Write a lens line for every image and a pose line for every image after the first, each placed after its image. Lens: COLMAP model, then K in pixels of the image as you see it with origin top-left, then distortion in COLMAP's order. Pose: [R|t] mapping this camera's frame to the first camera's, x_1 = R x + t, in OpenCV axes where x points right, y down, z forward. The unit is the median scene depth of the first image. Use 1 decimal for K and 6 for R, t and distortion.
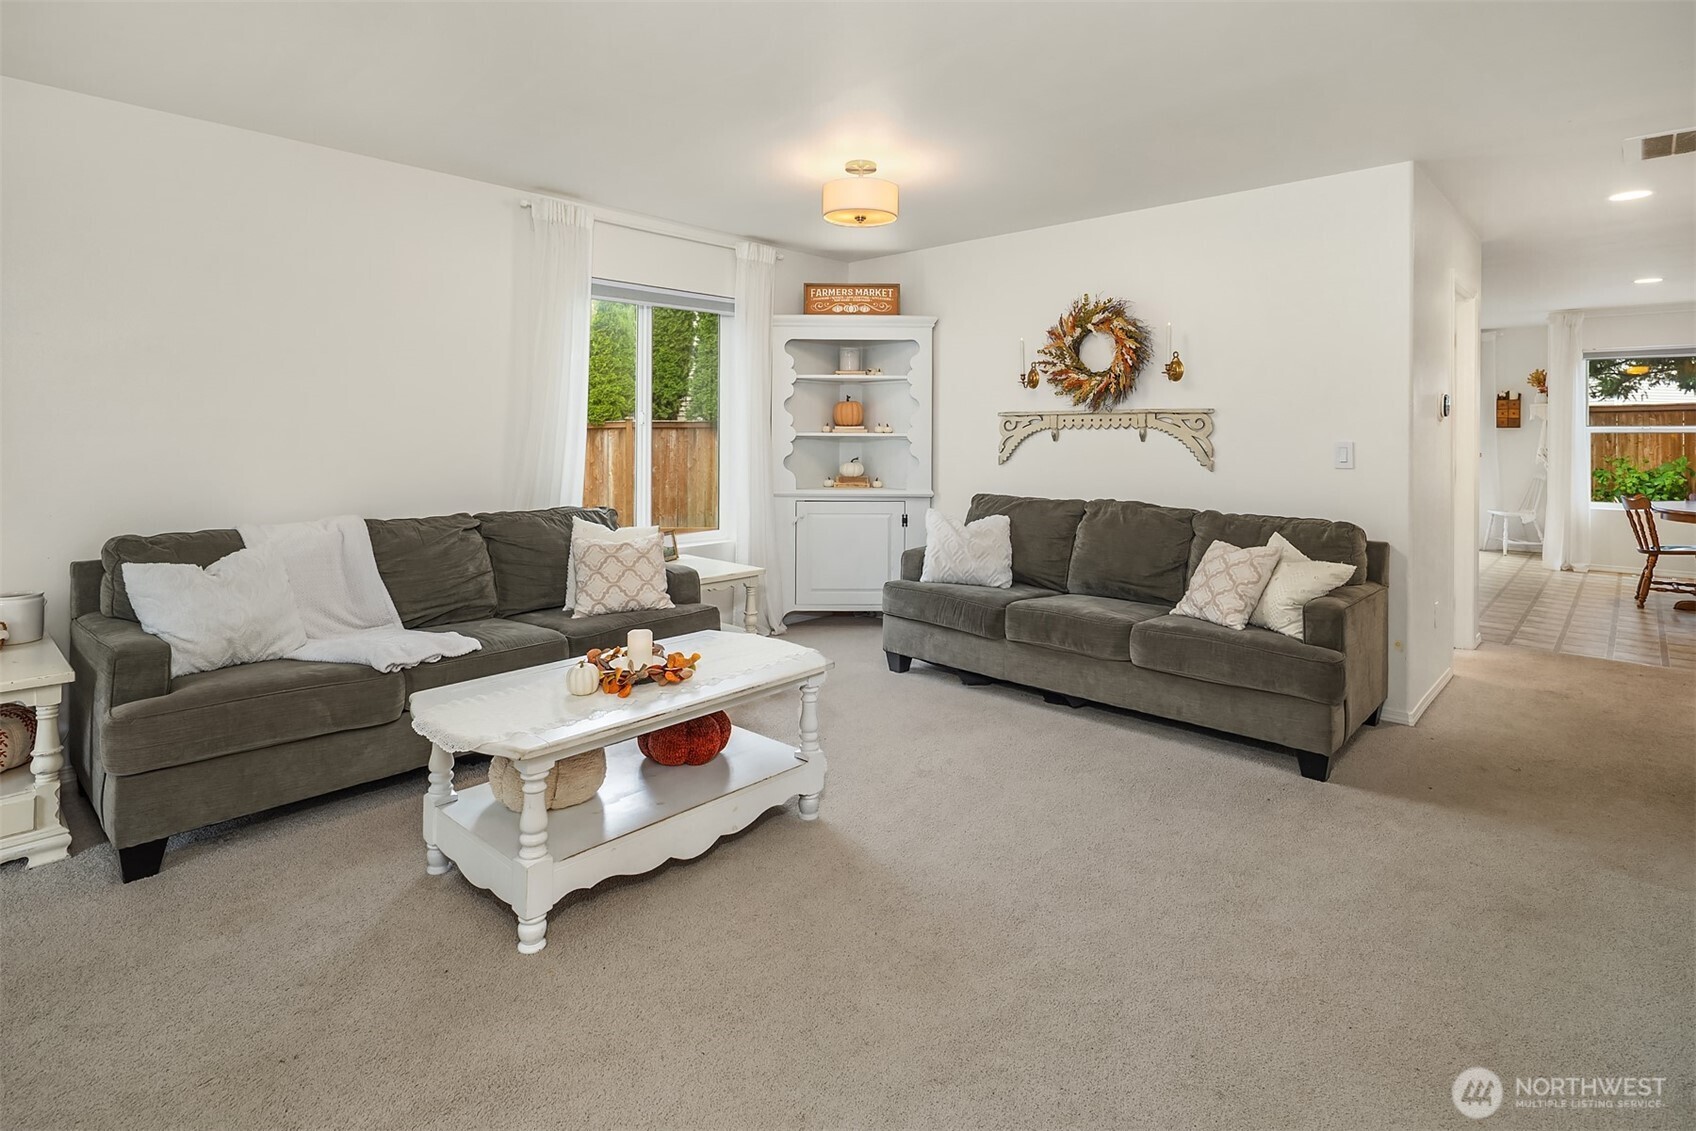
lens RADIAL K [[840.2, 0, 848.3], [0, 840.2, 435.6], [0, 0, 1]] dist [0.003011, 0.000615]
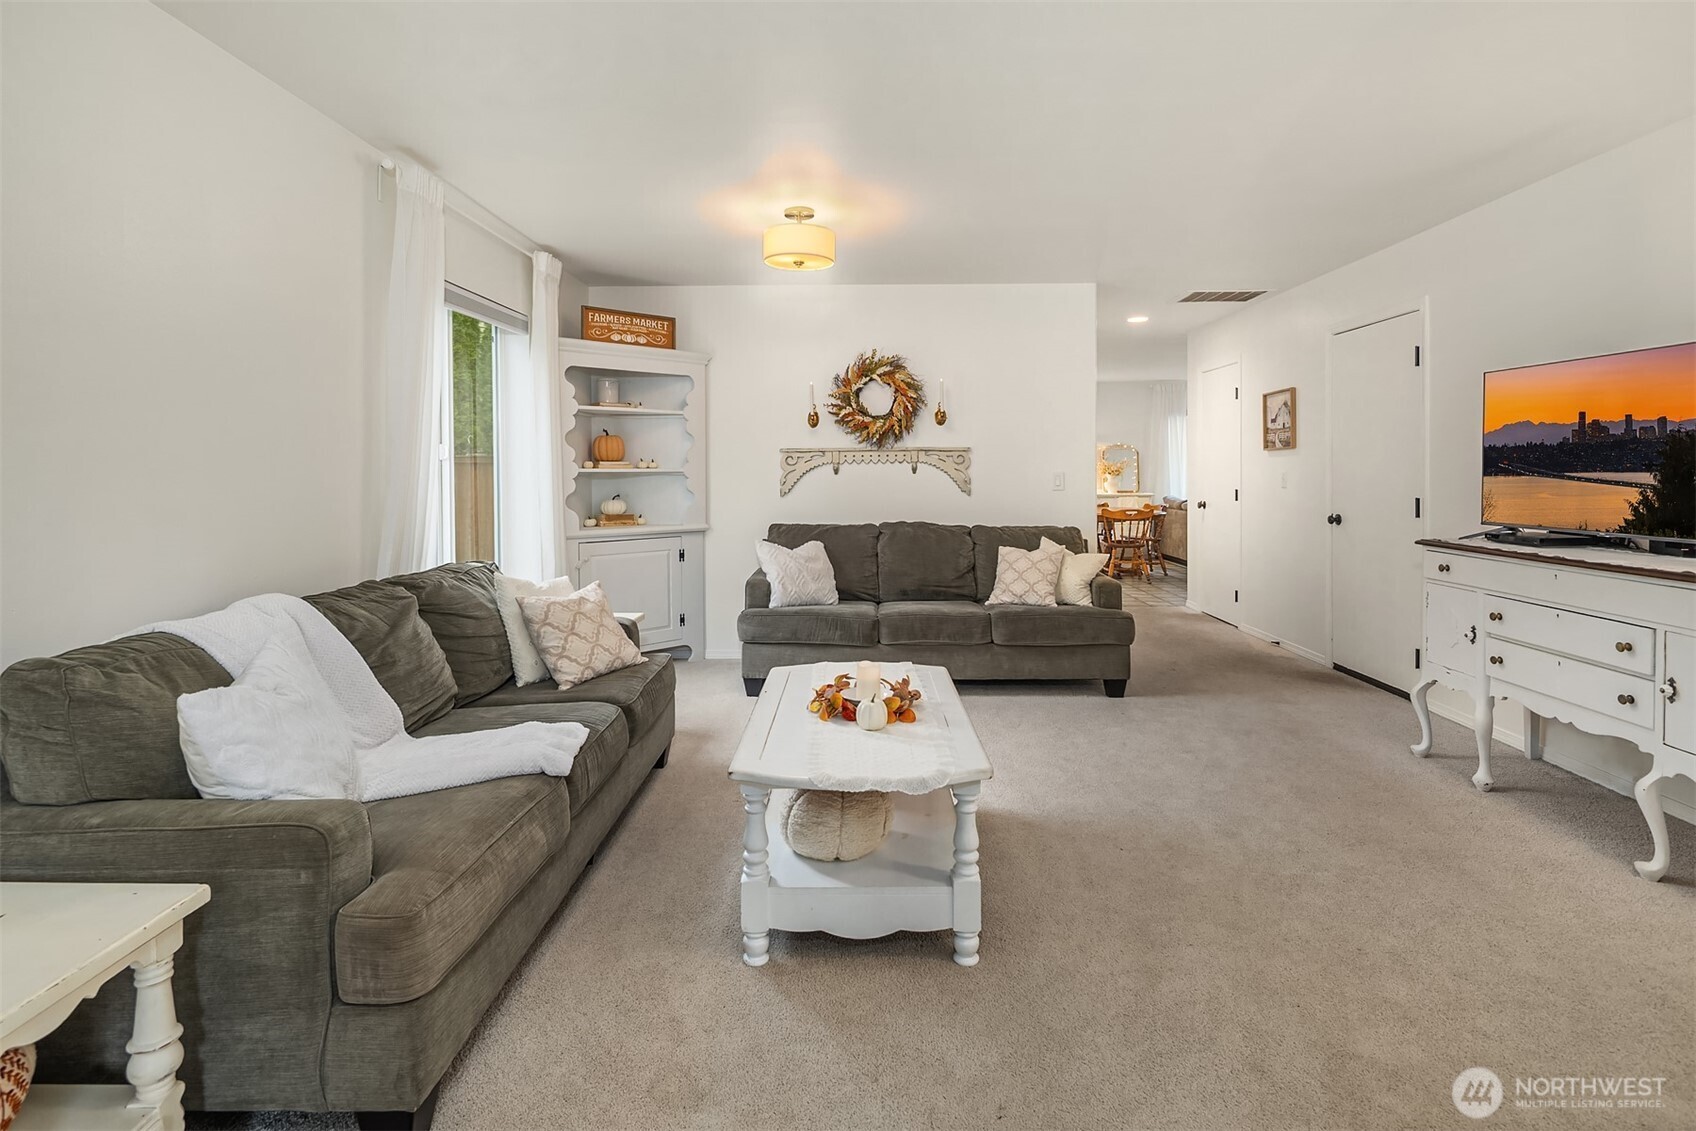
lens RADIAL K [[836.3, 0, 845.1], [0, 836.3, 488.3], [0, 0, 1]] dist [0.000786, -0.000099]
pose [[0.744105, -0.023117, 0.667662, -0.531517], [0.009045, 0.999658, 0.024531, -0.002111], [-0.668001, -0.012214, 0.744060, 0.150467]]
